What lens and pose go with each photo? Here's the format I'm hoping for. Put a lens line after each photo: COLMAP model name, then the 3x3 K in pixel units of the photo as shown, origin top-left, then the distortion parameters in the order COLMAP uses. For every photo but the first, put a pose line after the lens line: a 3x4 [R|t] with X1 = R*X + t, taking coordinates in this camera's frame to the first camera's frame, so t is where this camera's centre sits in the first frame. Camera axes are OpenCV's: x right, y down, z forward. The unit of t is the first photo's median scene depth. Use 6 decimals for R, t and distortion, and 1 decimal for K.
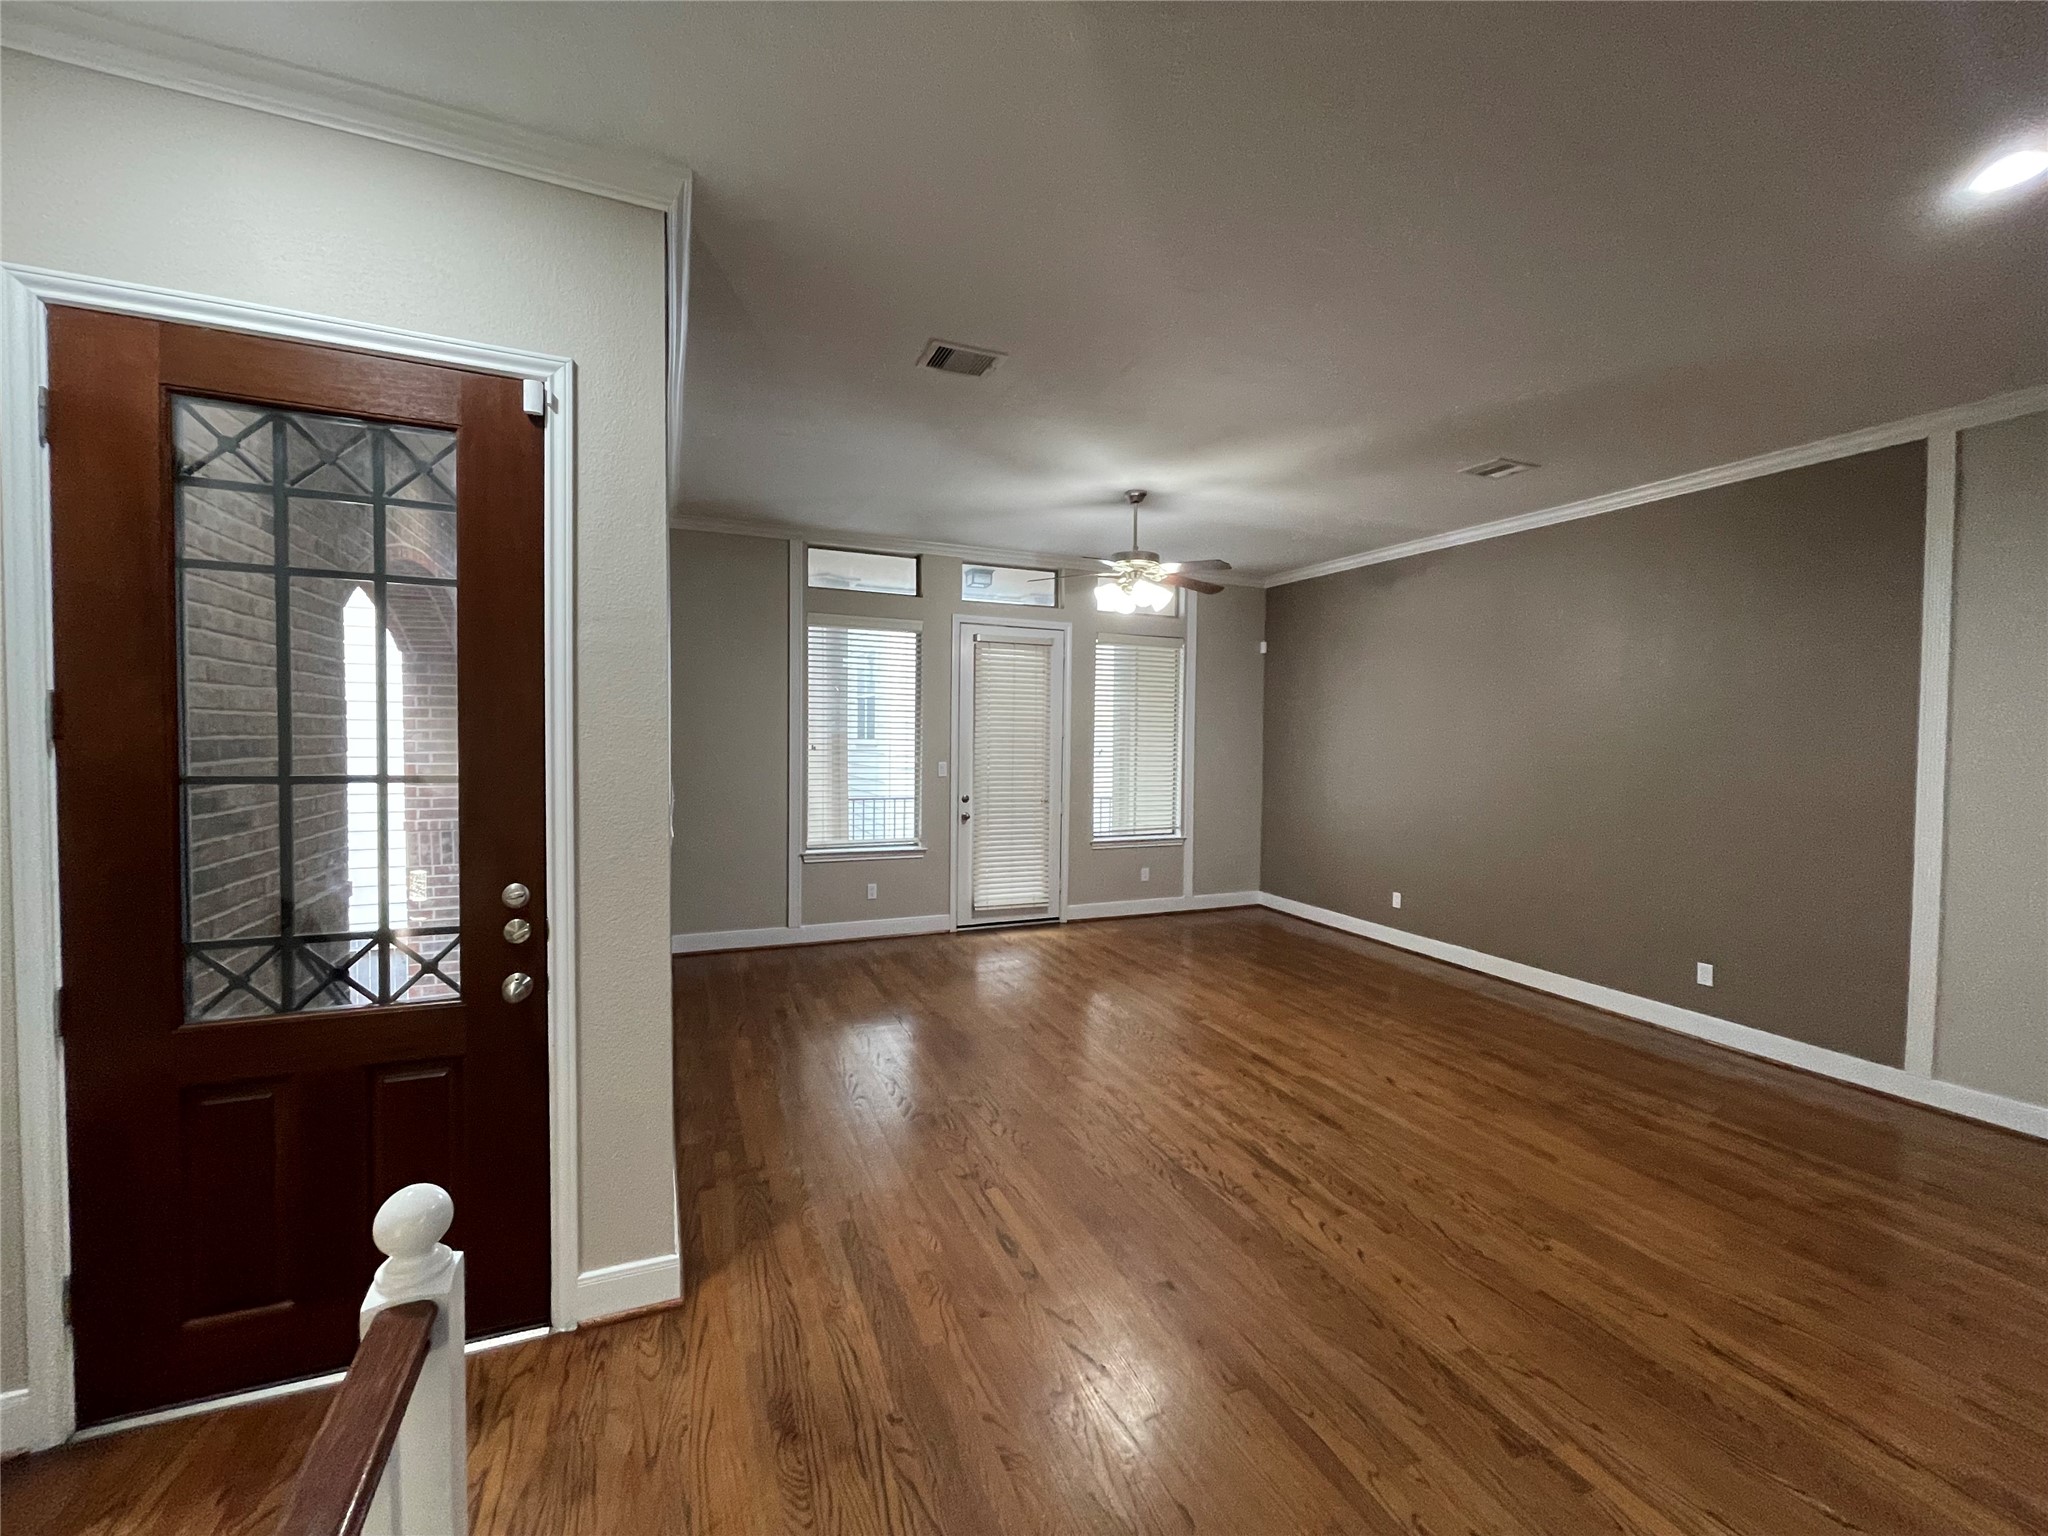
lens RADIAL K [[824.9, 0, 1016.9], [0, 824.9, 762.7], [0, 0, 1]] dist [-0.004399, -0.000504]
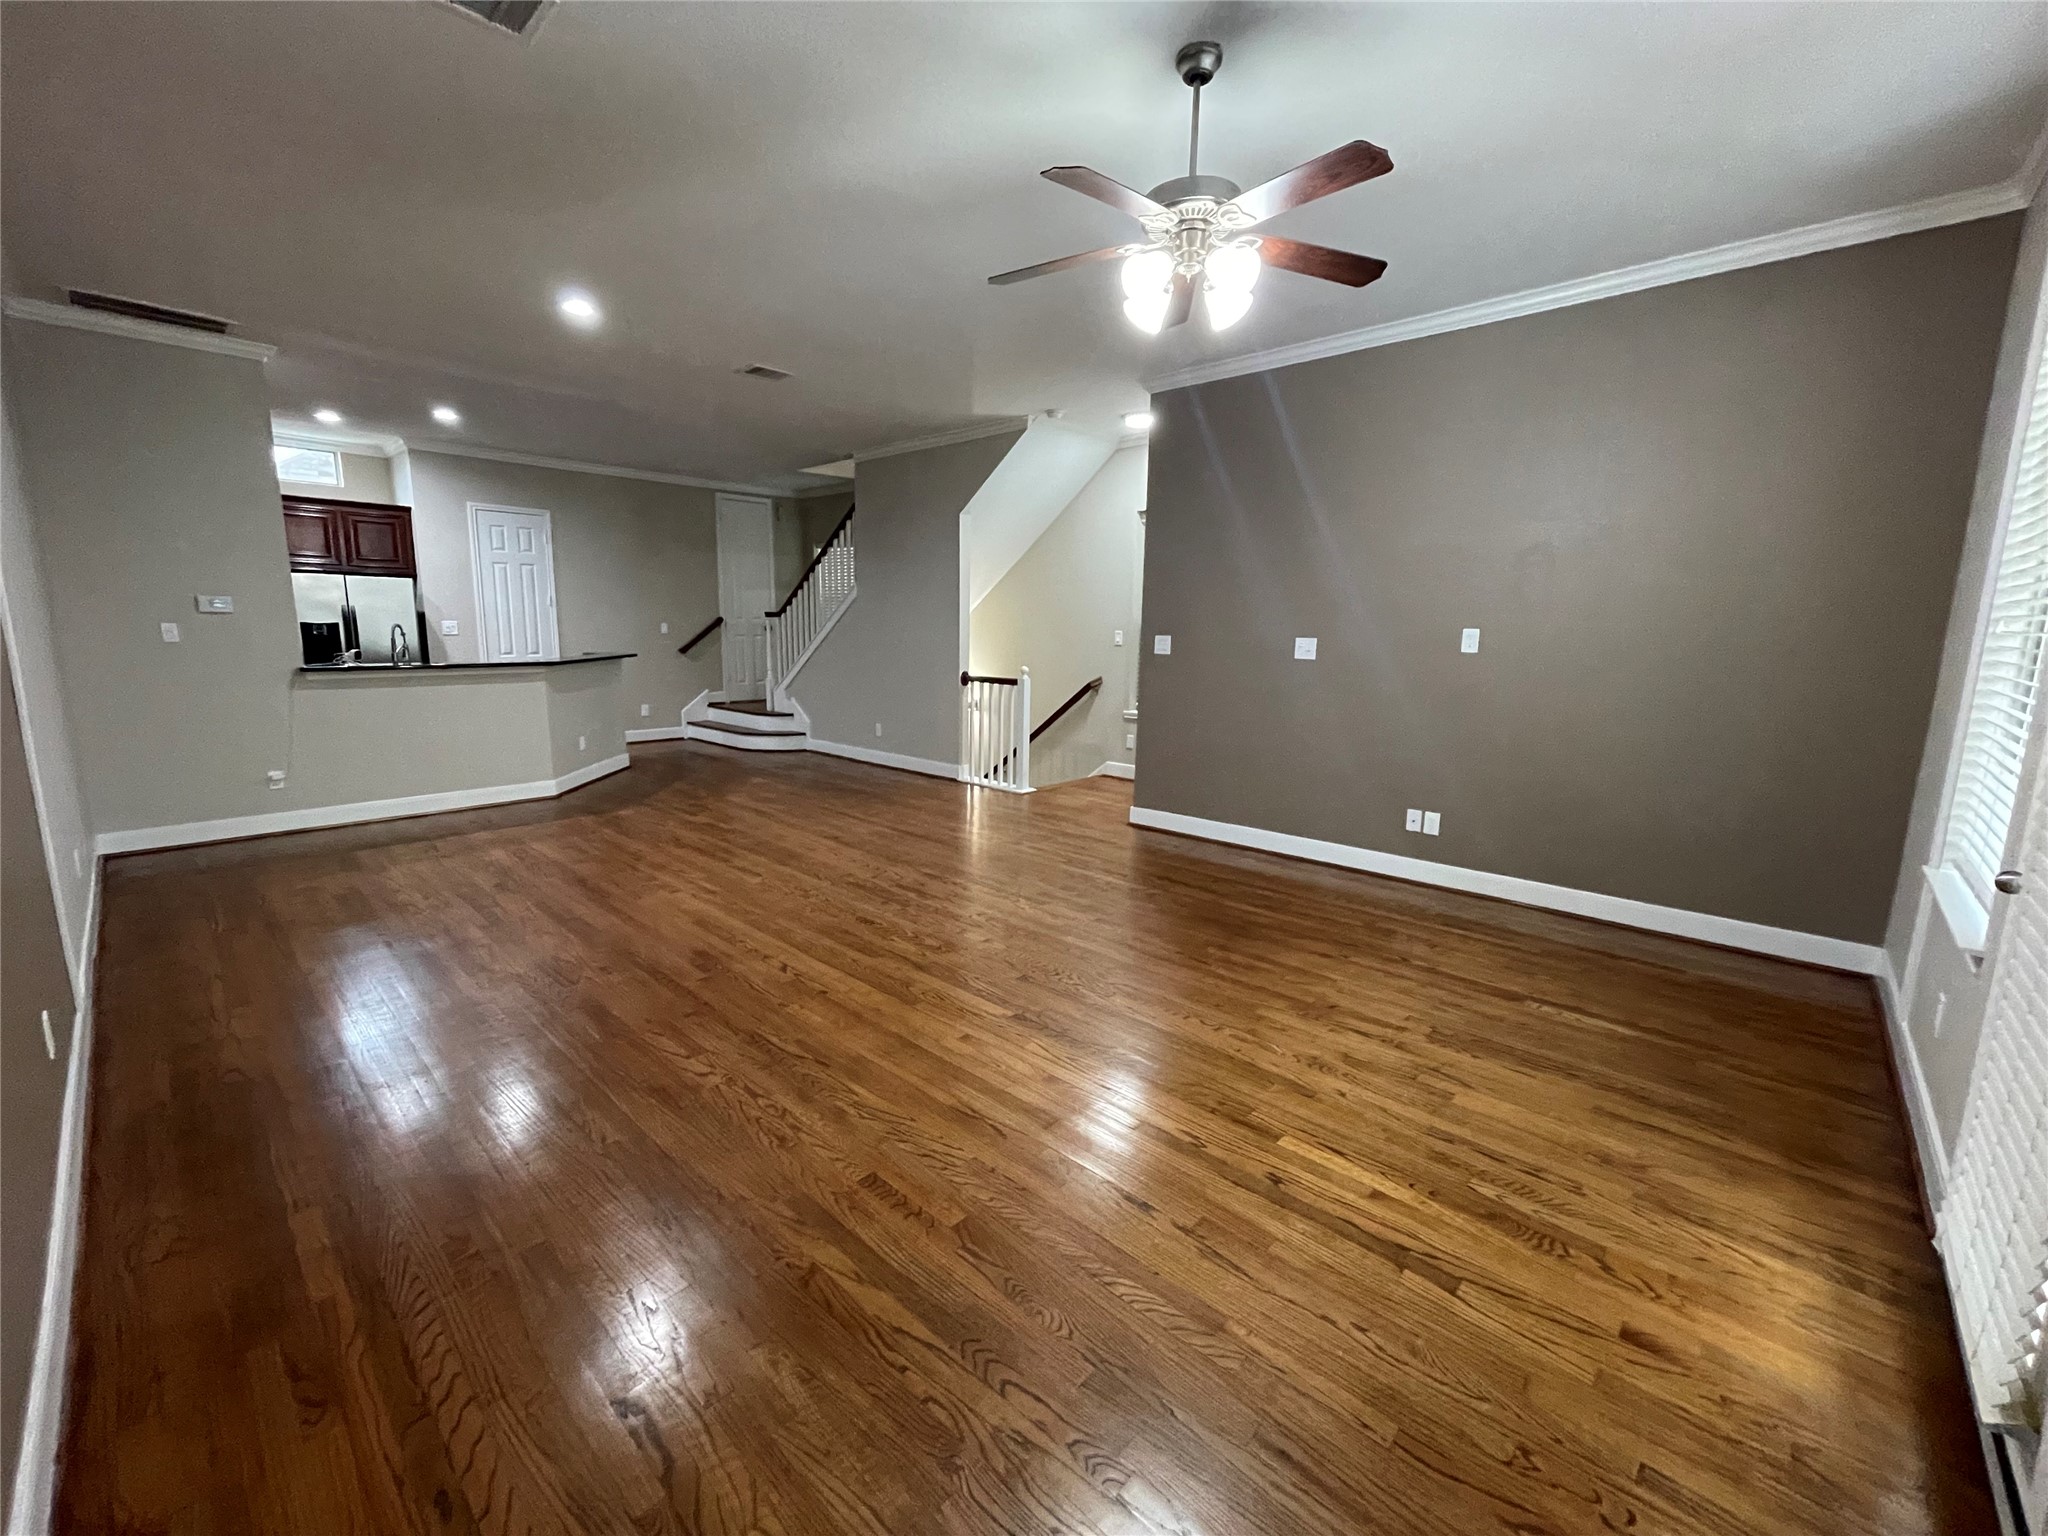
lens RADIAL K [[824.9, 0, 1021.3], [0, 824.9, 761.6], [0, 0, 1]] dist [-0.004399, -0.000504]
pose [[-0.911543, 0.037853, -0.409458, 0.475818], [-0.045339, 0.980431, 0.191571, -0.013418], [0.408697, 0.193189, -0.891989, 1.538540]]
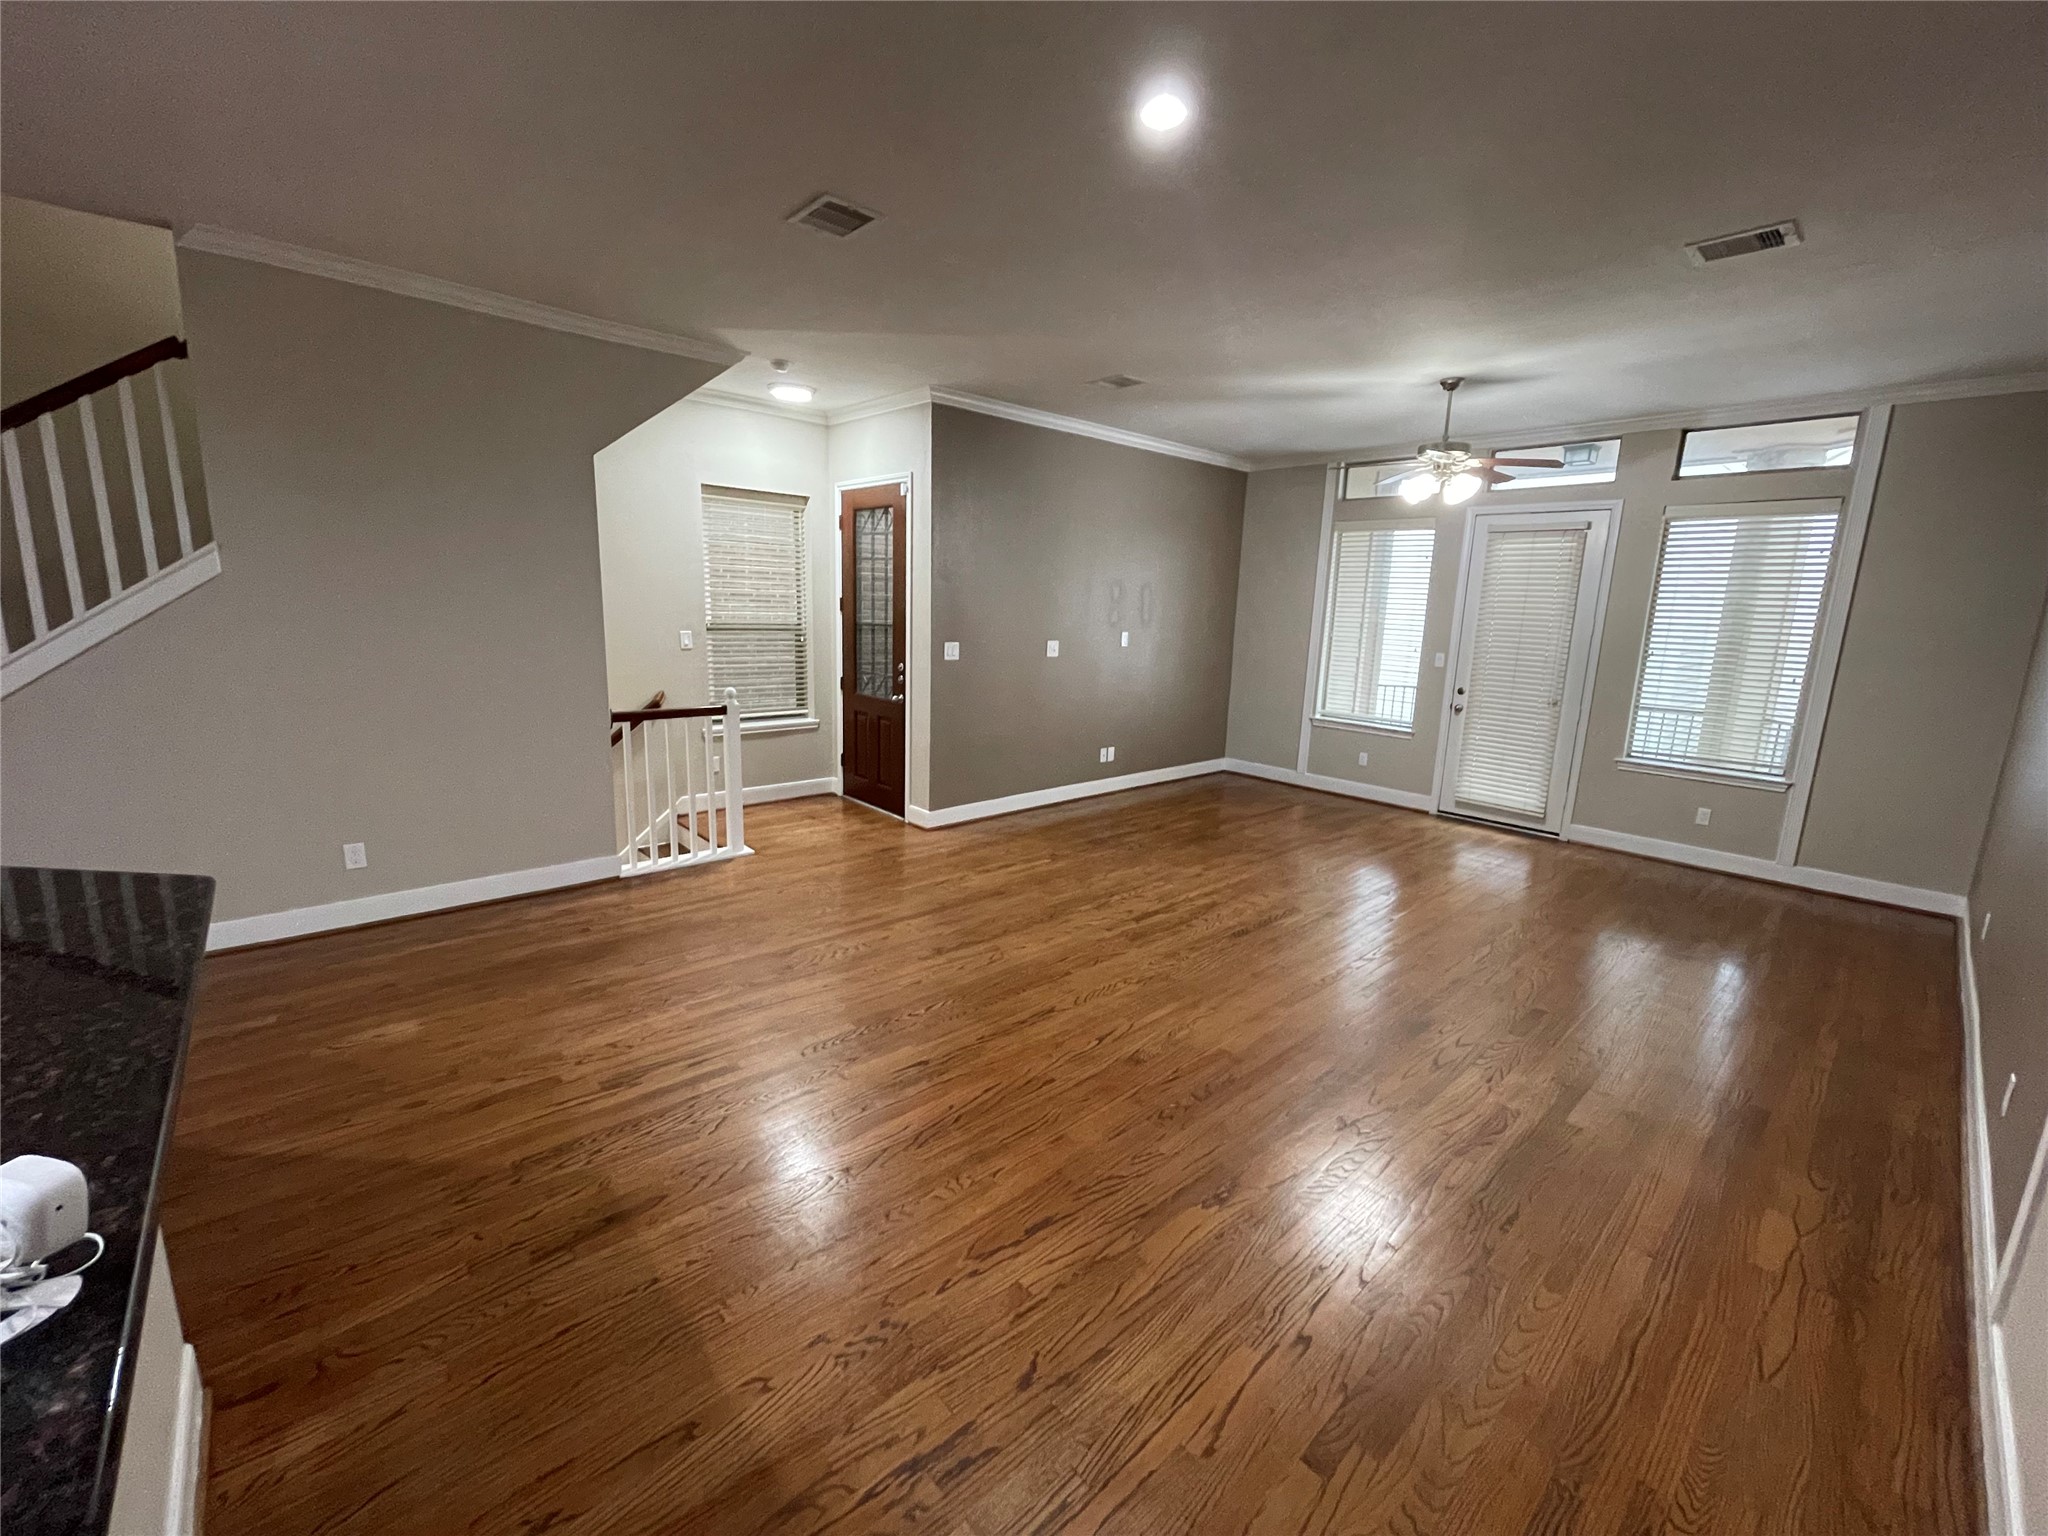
lens RADIAL K [[824.9, 0, 1027.3], [0, 824.9, 767.7], [0, 0, 1]] dist [-0.004399, -0.000504]
pose [[0.330073, 0.182227, -0.926199, 1.027683], [-0.062794, 0.983255, 0.171074, -0.006439], [0.941864, 0.001693, 0.335989, 0.197390]]
